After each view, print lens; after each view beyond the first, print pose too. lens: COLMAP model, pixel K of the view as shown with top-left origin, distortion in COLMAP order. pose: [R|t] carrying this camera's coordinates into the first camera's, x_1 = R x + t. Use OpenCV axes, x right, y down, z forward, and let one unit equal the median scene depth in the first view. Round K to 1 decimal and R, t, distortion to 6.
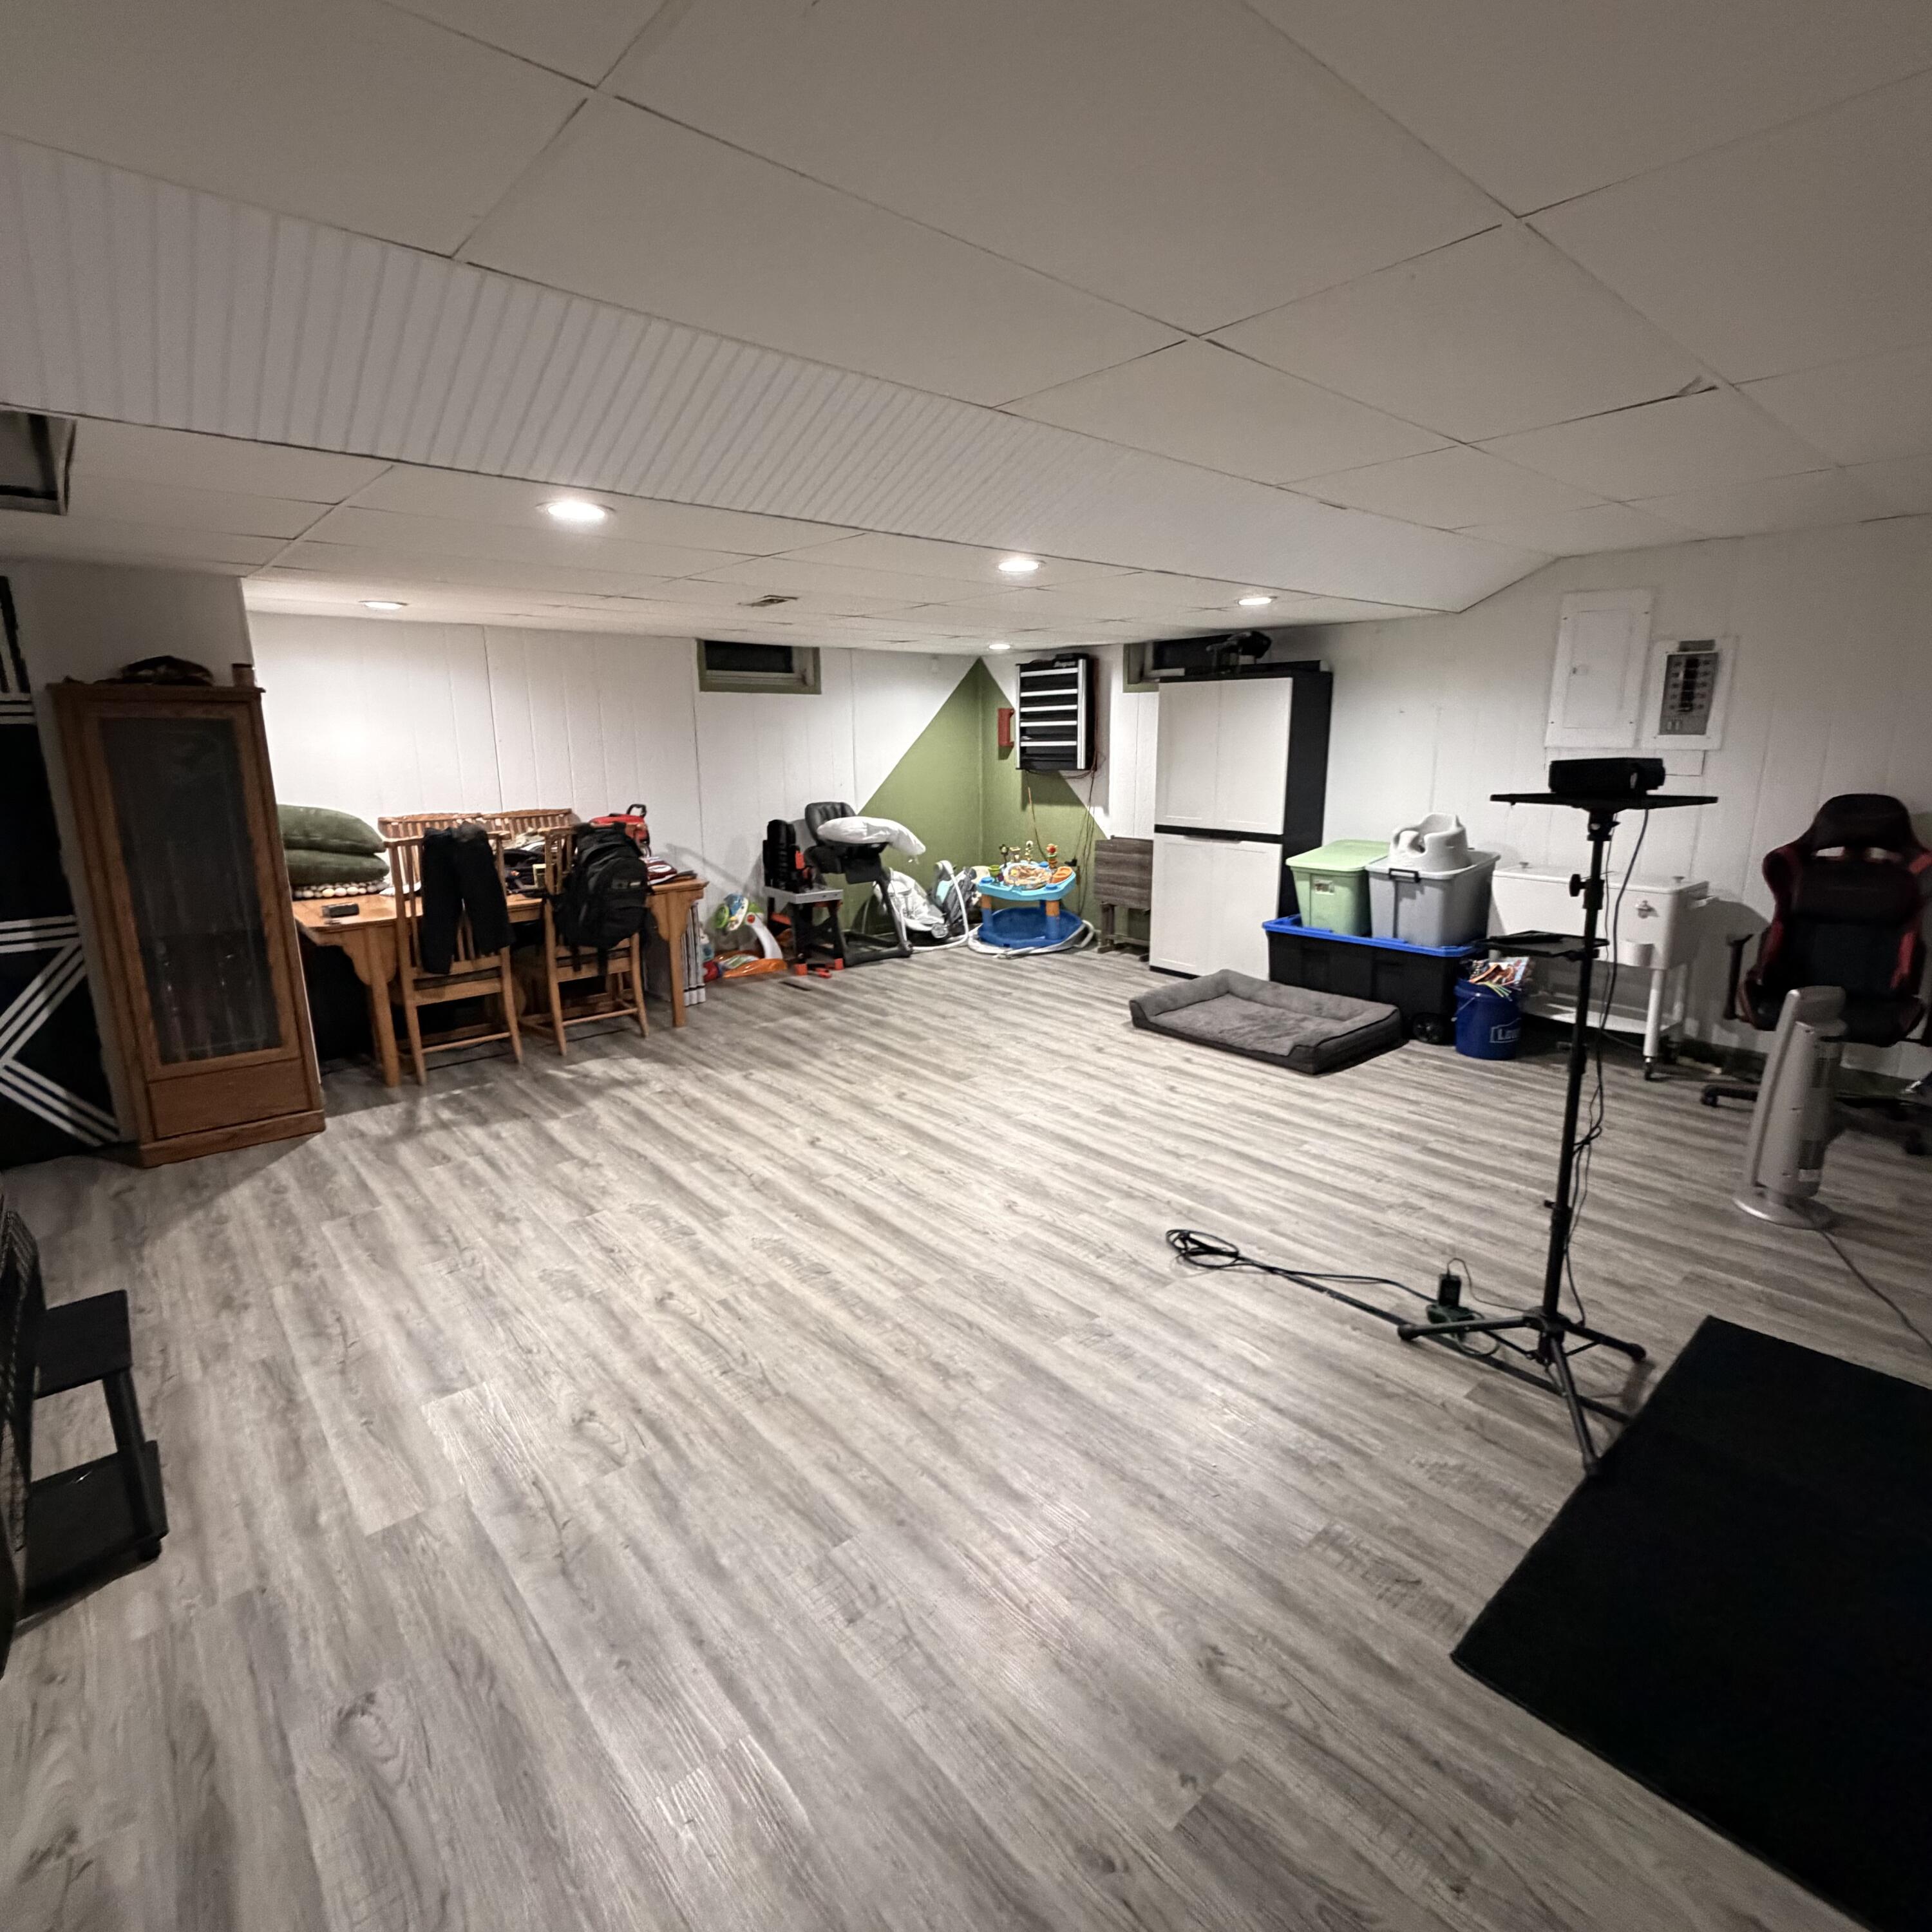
lens RADIAL K [[1033.0, 0, 970.0], [0, 1033.0, 964.1], [0, 0, 1]] dist [-0.000281, 0.000492]
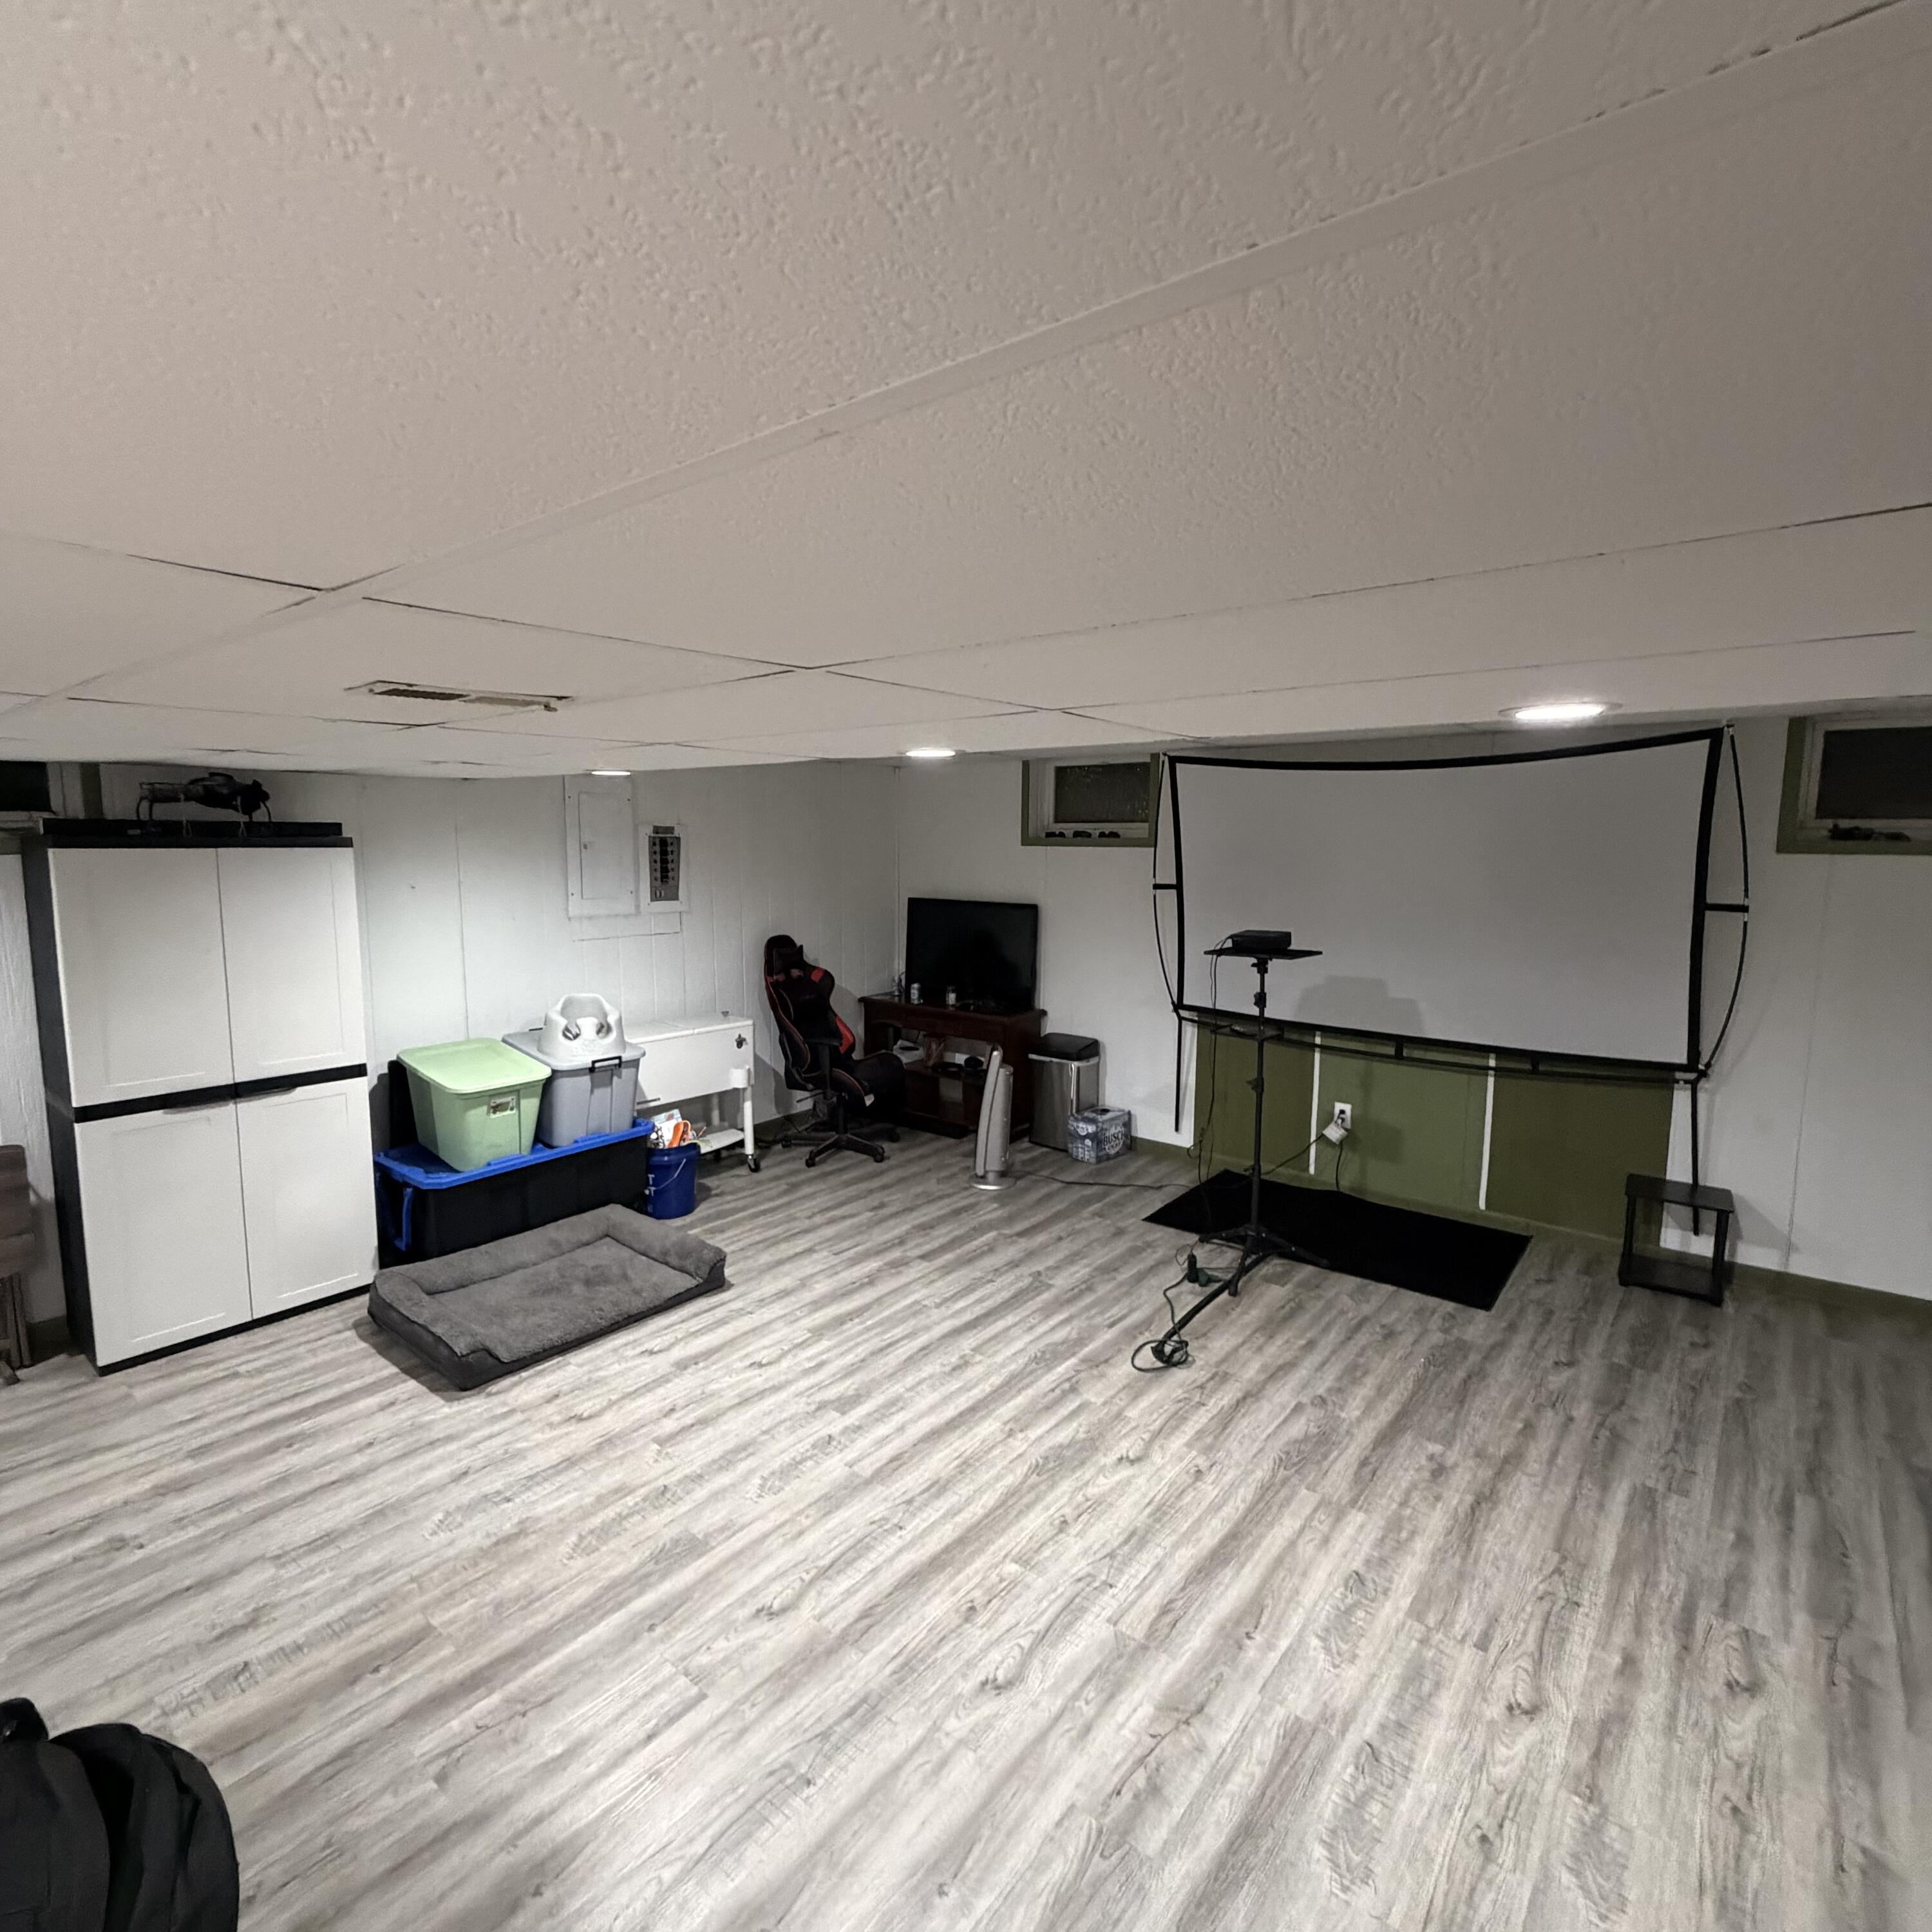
lens RADIAL K [[1033.0, 0, 966.0], [0, 1033.0, 962.4], [0, 0, 1]] dist [-0.000281, 0.000492]
pose [[-0.184971, -0.114375, 0.976066, -0.628285], [0.212145, 0.965139, 0.153298, -0.292085], [-0.959573, 0.235423, -0.154259, 0.959212]]
